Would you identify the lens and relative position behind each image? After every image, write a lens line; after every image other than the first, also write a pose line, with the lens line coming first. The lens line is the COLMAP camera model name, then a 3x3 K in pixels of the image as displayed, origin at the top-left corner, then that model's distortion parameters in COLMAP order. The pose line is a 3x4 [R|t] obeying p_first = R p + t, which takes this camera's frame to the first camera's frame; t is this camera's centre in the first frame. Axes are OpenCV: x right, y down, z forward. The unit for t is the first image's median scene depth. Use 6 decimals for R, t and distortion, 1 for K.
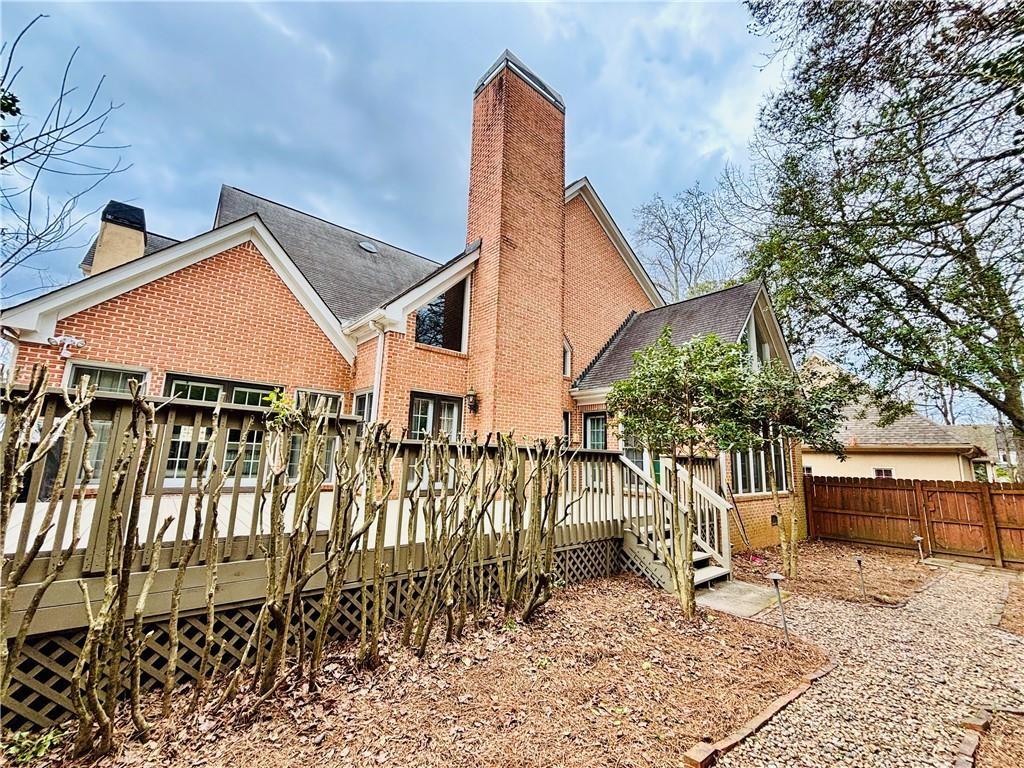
lens RADIAL K [[409.4, 0, 507.5], [0, 409.4, 384.4], [0, 0, 1]] dist [-0.000635, 0.000063]
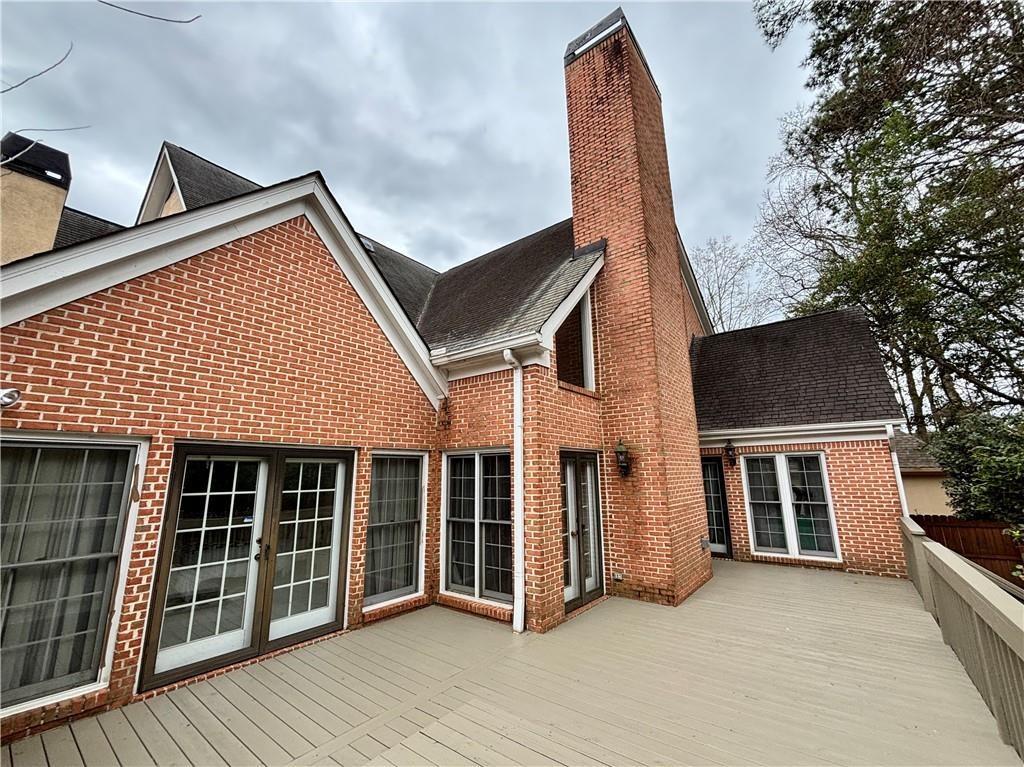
lens RADIAL K [[421.5, 0, 512.0], [0, 421.5, 383.5], [0, 0, 1]] dist [-0.001220, -0.000182]
pose [[0.976334, -0.008335, 0.216109, -0.507532], [0.017910, 0.998941, -0.042387, -0.072527], [-0.215527, 0.045254, 0.975449, 0.356231]]
